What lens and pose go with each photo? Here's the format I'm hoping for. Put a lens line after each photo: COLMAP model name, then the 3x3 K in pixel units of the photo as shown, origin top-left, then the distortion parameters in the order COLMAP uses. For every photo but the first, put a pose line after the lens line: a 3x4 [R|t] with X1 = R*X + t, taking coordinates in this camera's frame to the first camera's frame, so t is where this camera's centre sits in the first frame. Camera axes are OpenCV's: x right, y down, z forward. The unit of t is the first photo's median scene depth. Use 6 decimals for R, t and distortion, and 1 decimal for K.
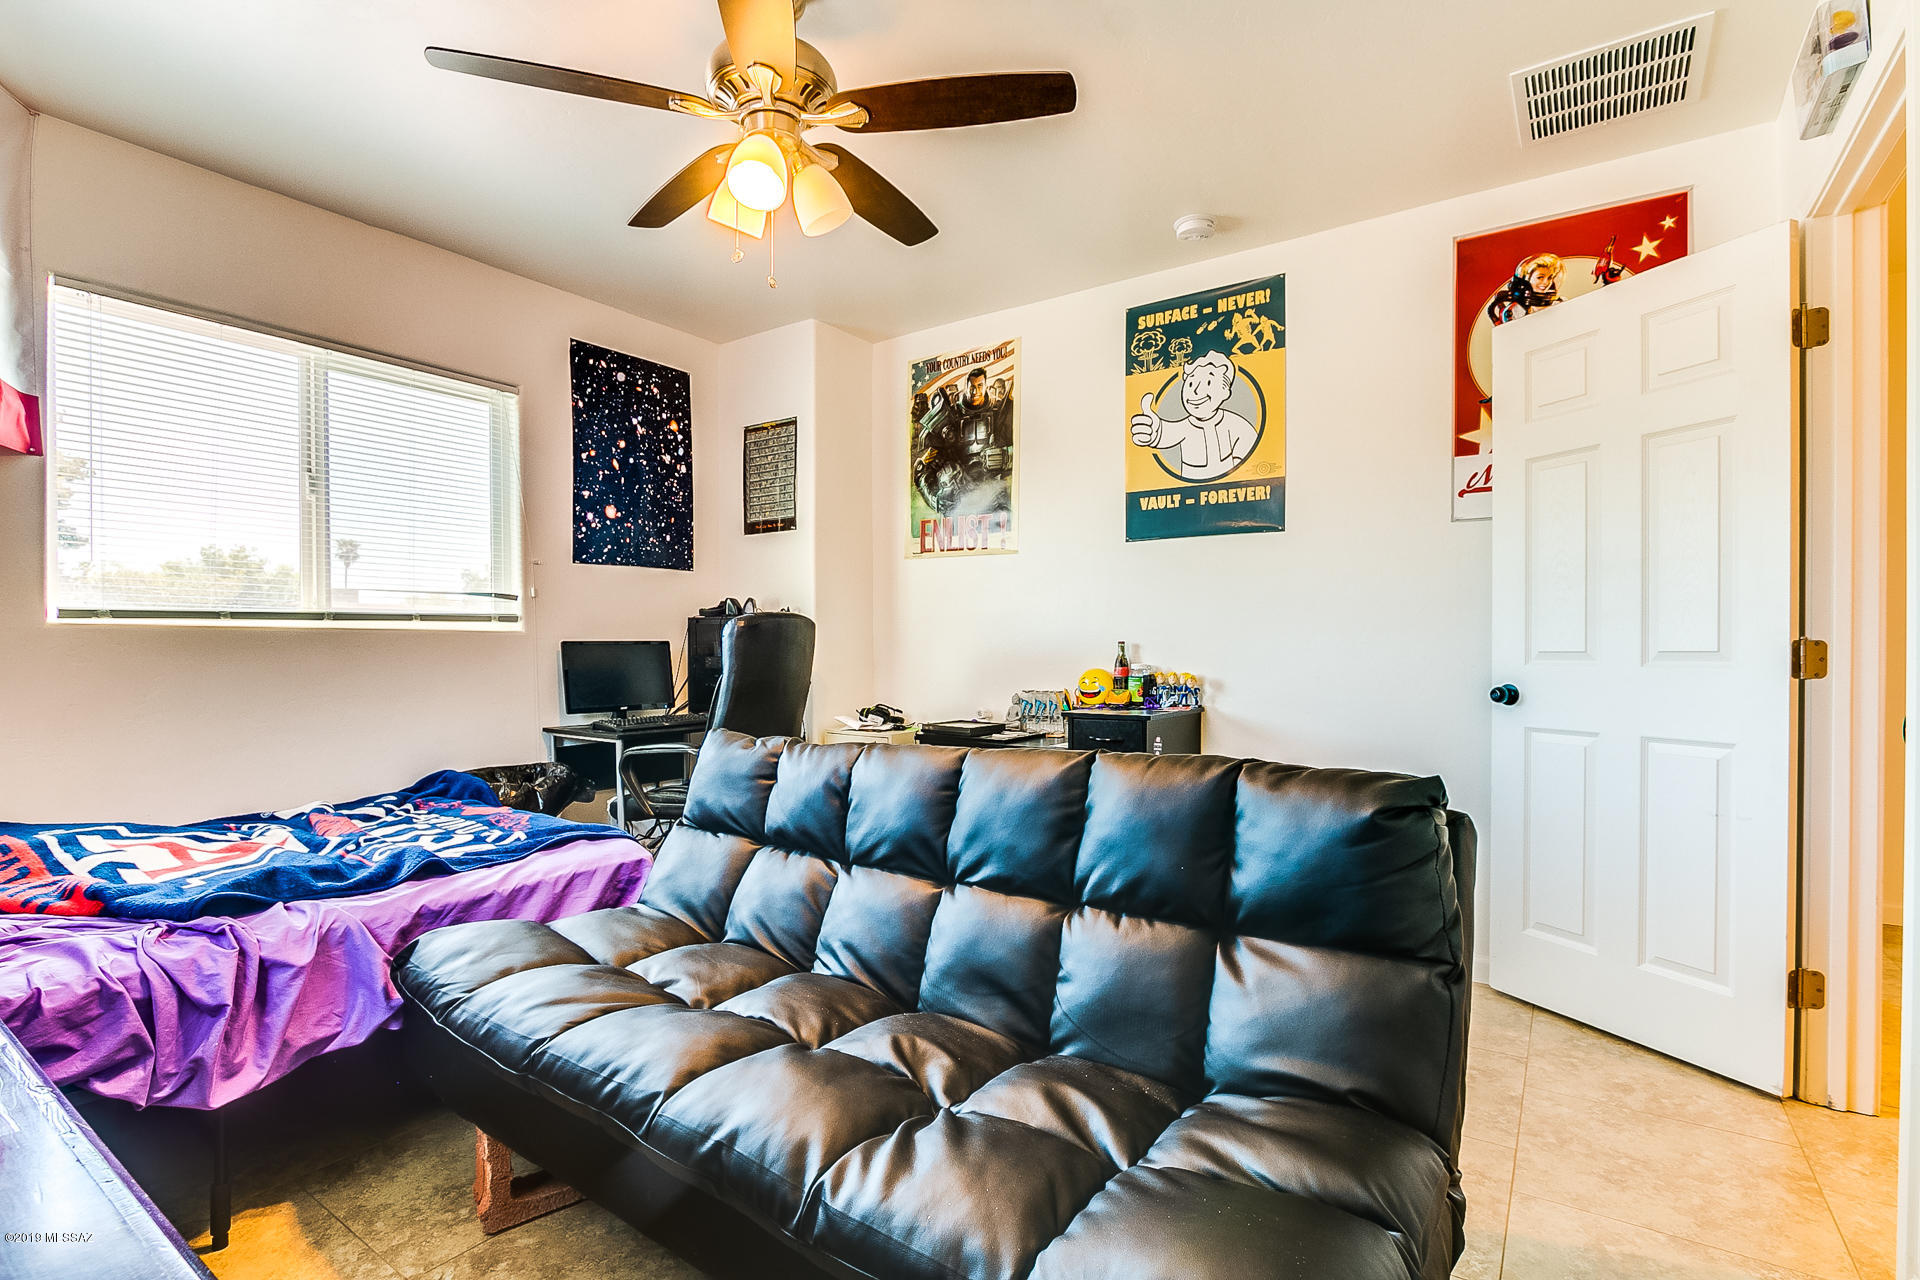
lens RADIAL K [[902.8, 0, 962.1], [0, 902.8, 661.1], [0, 0, 1]] dist [-0.031822, 0.010124]
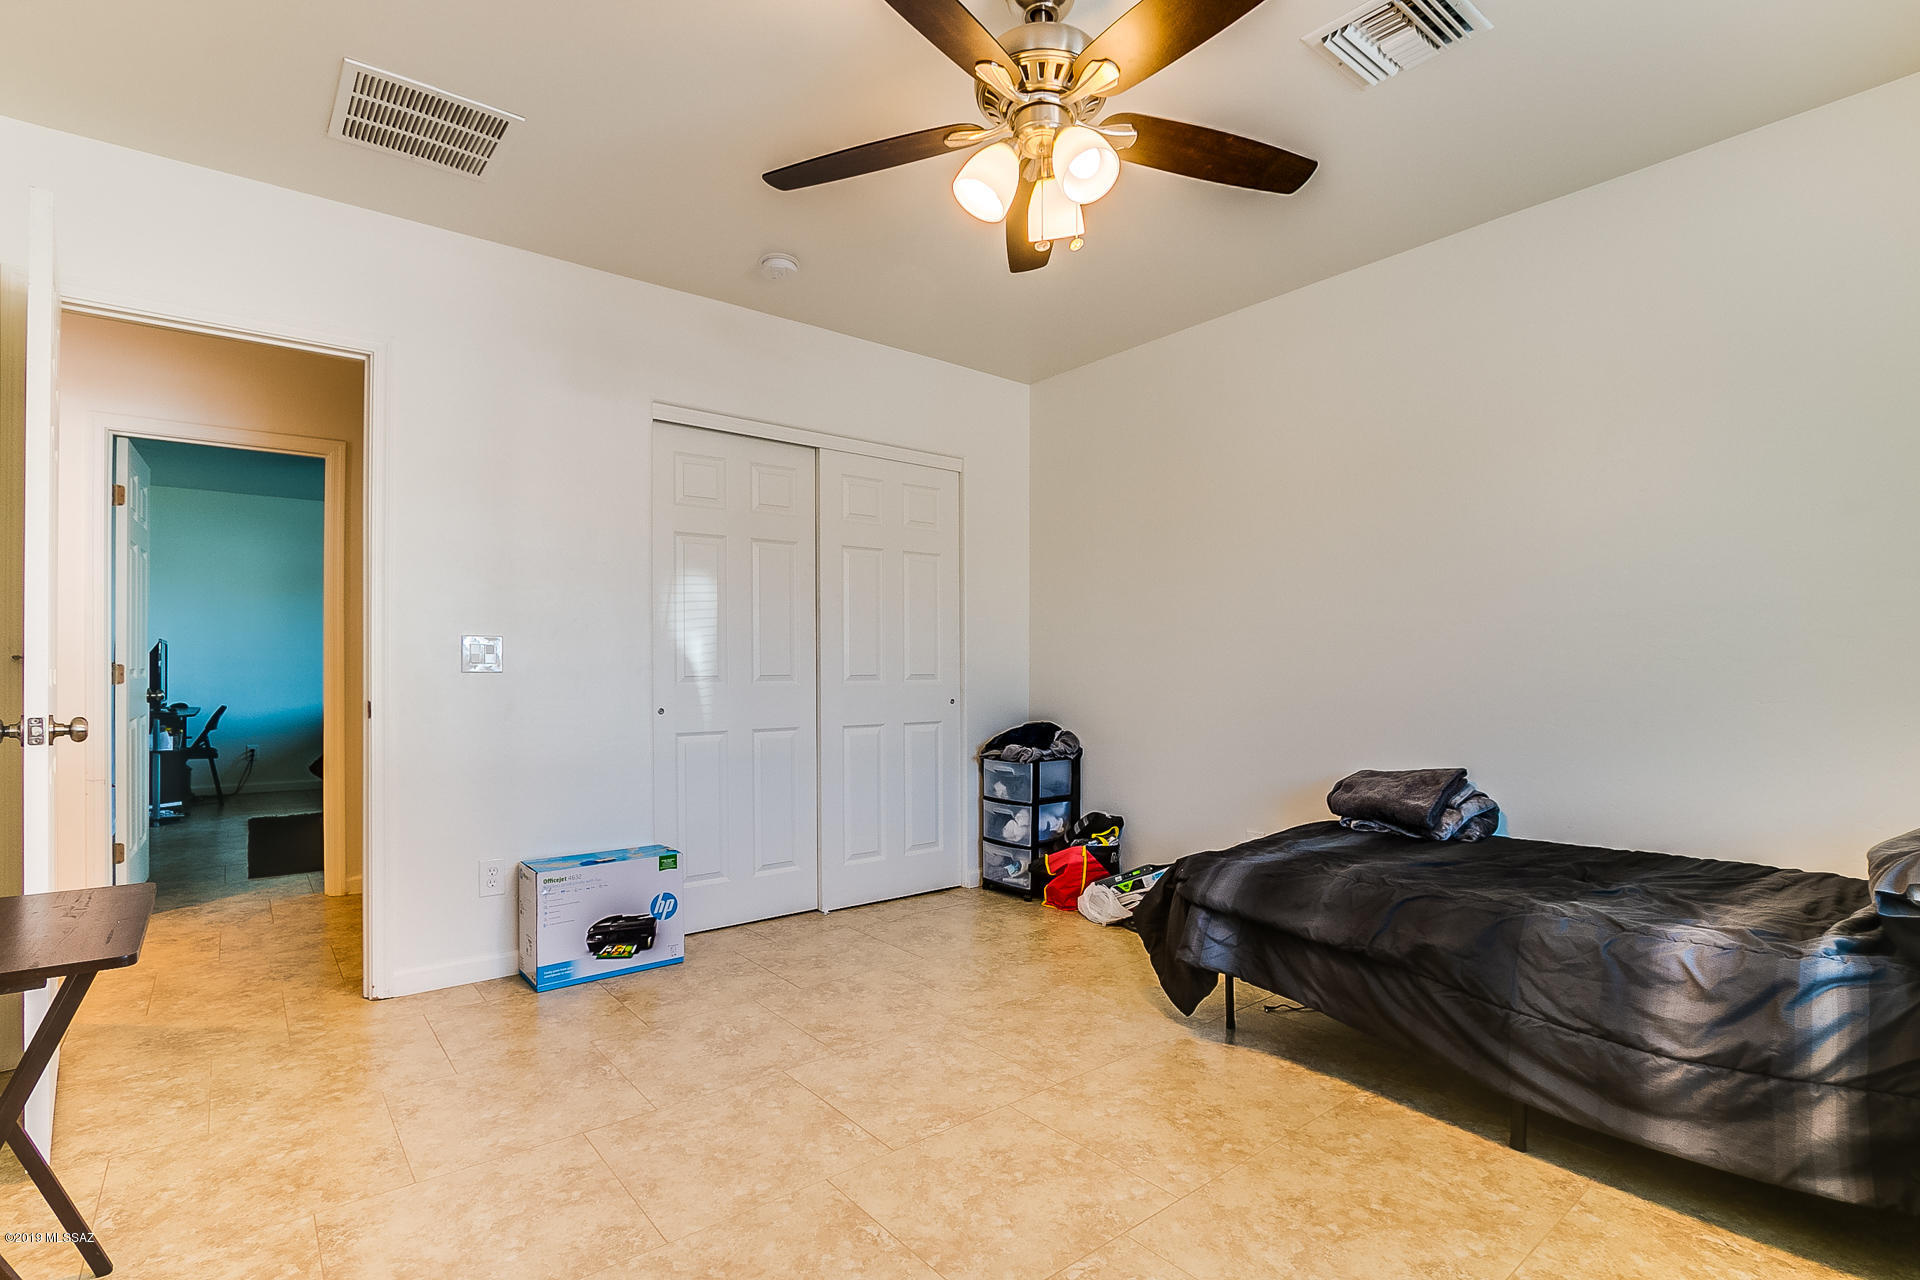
lens RADIAL K [[902.8, 0, 962.1], [0, 902.8, 661.1], [0, 0, 1]] dist [-0.031822, 0.010124]
pose [[0.285251, 0.004534, 0.958442, -0.097937], [0.008364, 0.999939, -0.007219, -0.002928], [-0.958416, 0.010076, 0.285195, 0.099938]]
